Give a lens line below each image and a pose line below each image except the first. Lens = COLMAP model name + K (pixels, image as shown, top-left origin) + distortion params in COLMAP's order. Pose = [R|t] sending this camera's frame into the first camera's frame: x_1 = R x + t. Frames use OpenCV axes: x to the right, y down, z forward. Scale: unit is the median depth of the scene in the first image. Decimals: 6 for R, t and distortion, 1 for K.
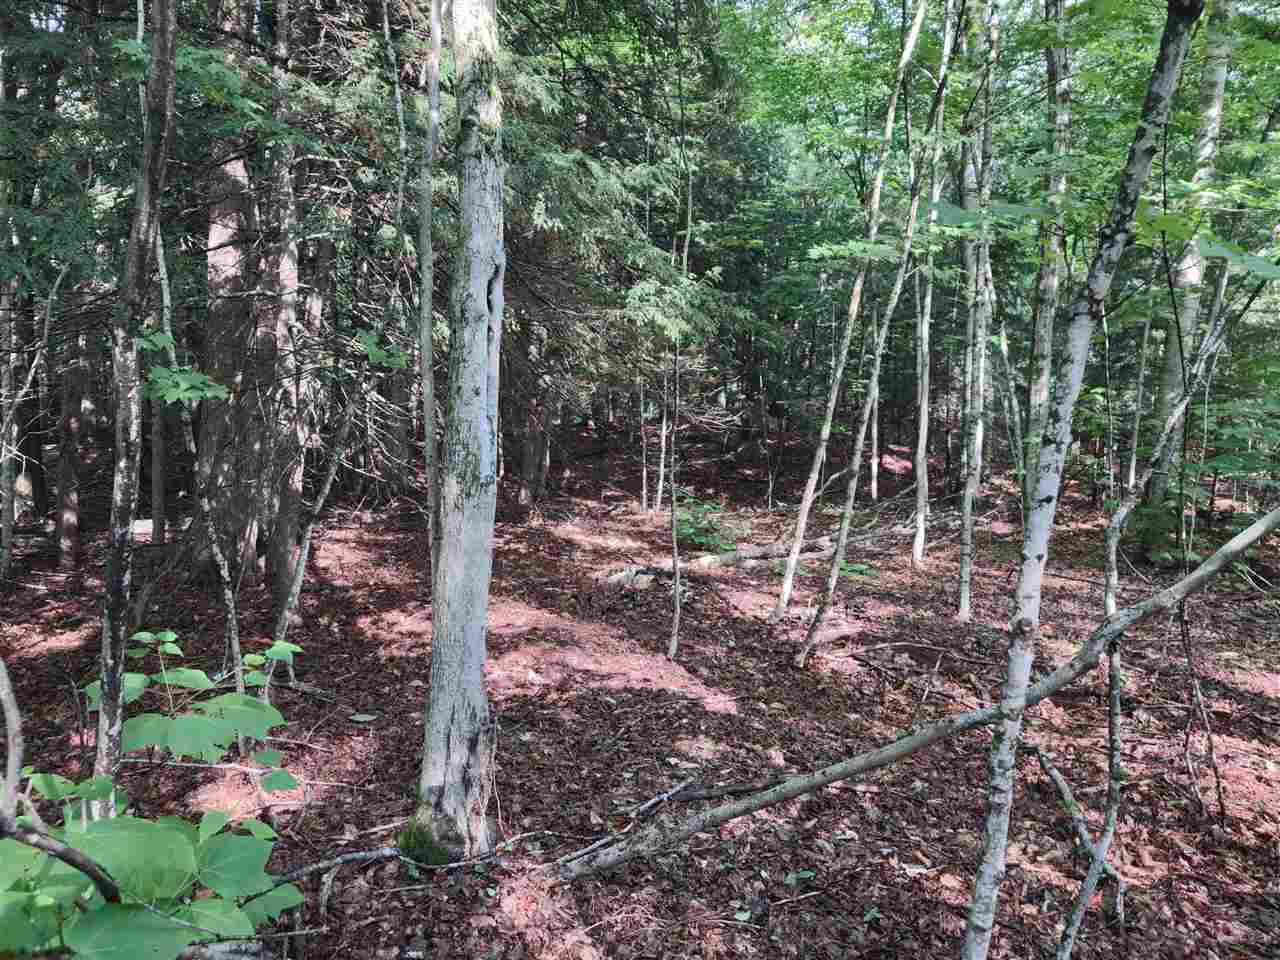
lens RADIAL K [[830.8, 0, 640.0], [0, 830.8, 480.0], [0, 0, 1]] dist [-0.000130, -0.000745]
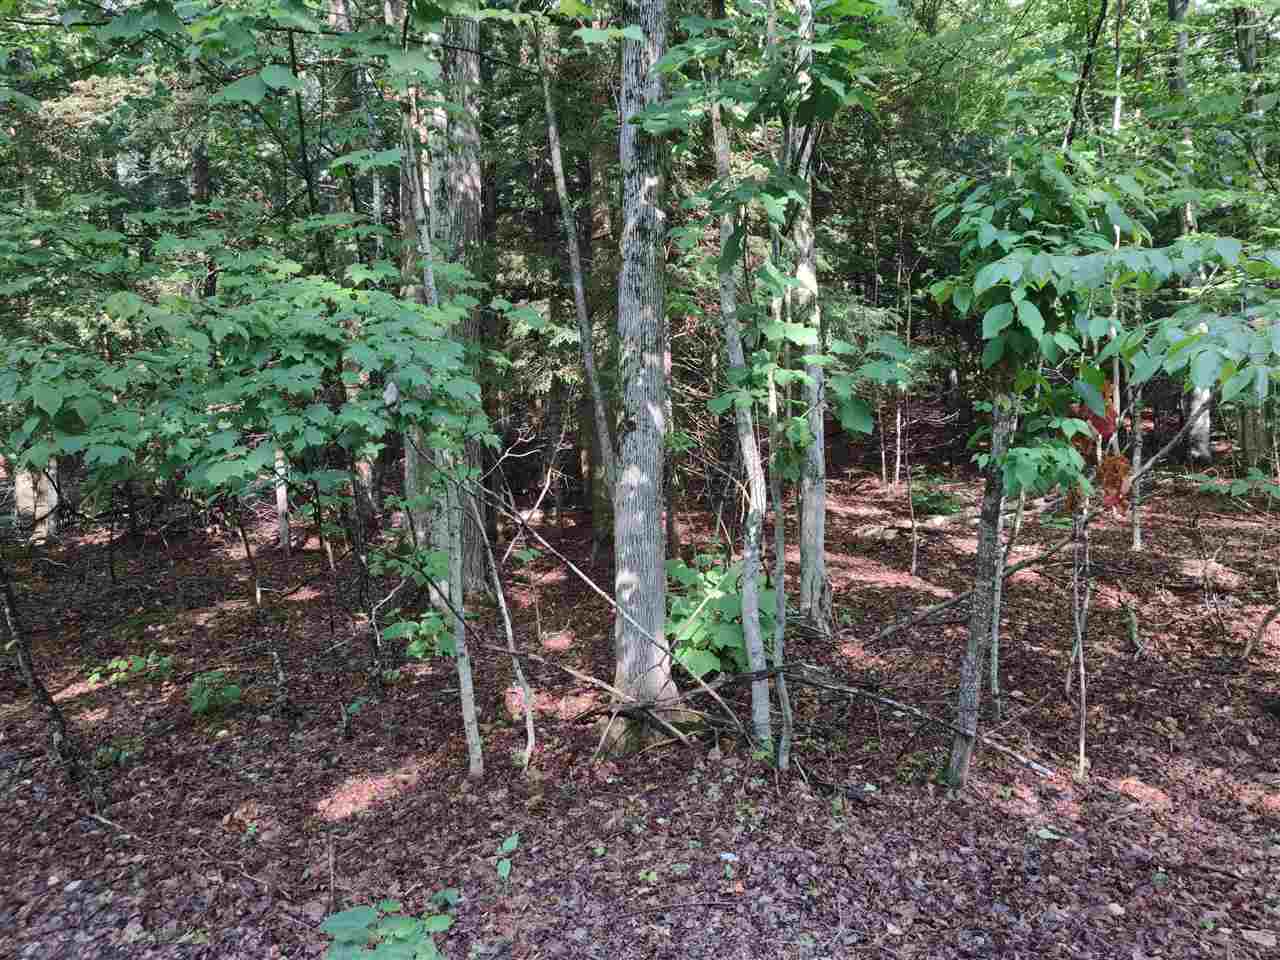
lens RADIAL K [[830.8, 0, 640.0], [0, 830.8, 480.0], [0, 0, 1]] dist [-0.000130, -0.000745]
pose [[0.960918, -0.055737, -0.271164, -0.015532], [0.061831, 0.997989, 0.013975, -0.017038], [0.269839, -0.030195, 0.962432, -0.455305]]
